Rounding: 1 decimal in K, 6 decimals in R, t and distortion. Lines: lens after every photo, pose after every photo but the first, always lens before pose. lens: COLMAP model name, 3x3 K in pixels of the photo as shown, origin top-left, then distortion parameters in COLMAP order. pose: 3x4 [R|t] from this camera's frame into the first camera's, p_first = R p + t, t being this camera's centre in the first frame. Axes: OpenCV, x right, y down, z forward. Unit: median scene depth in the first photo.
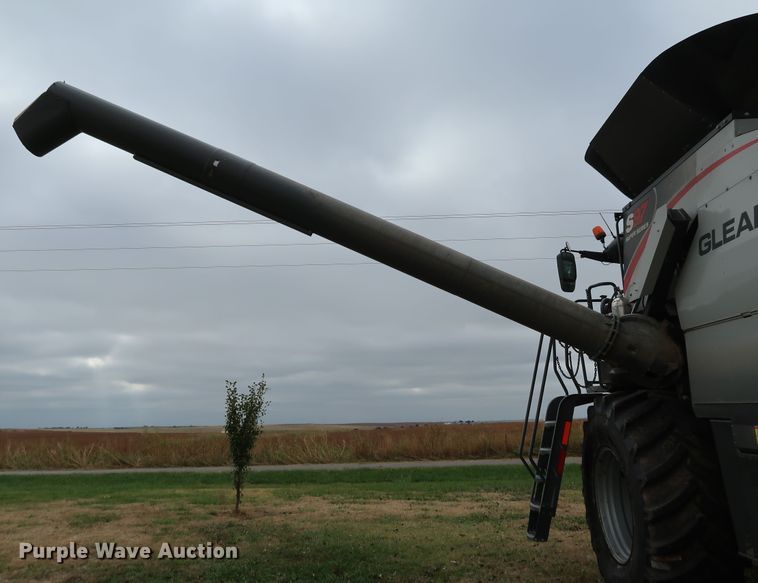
lens RADIAL K [[629.8, 0, 379.0], [0, 629.8, 291.5], [0, 0, 1]] dist [0.002173, -0.001683]
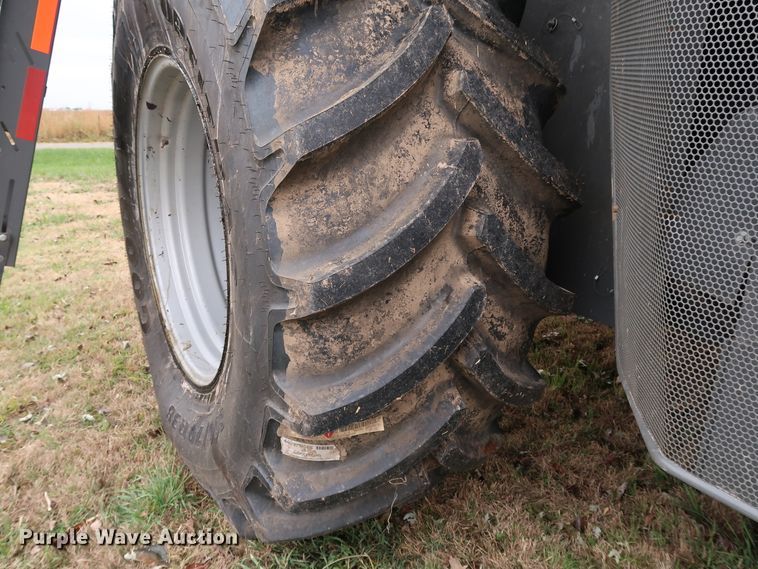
lens RADIAL K [[629.3, 0, 379.0], [0, 629.3, 284.5], [0, 0, 1]] dist [-0.008898, 0.000065]
pose [[0.828763, -0.106292, 0.549413, 0.318756], [-0.158009, 0.897396, 0.411963, 0.242927], [-0.536829, -0.428231, 0.726933, 0.797170]]
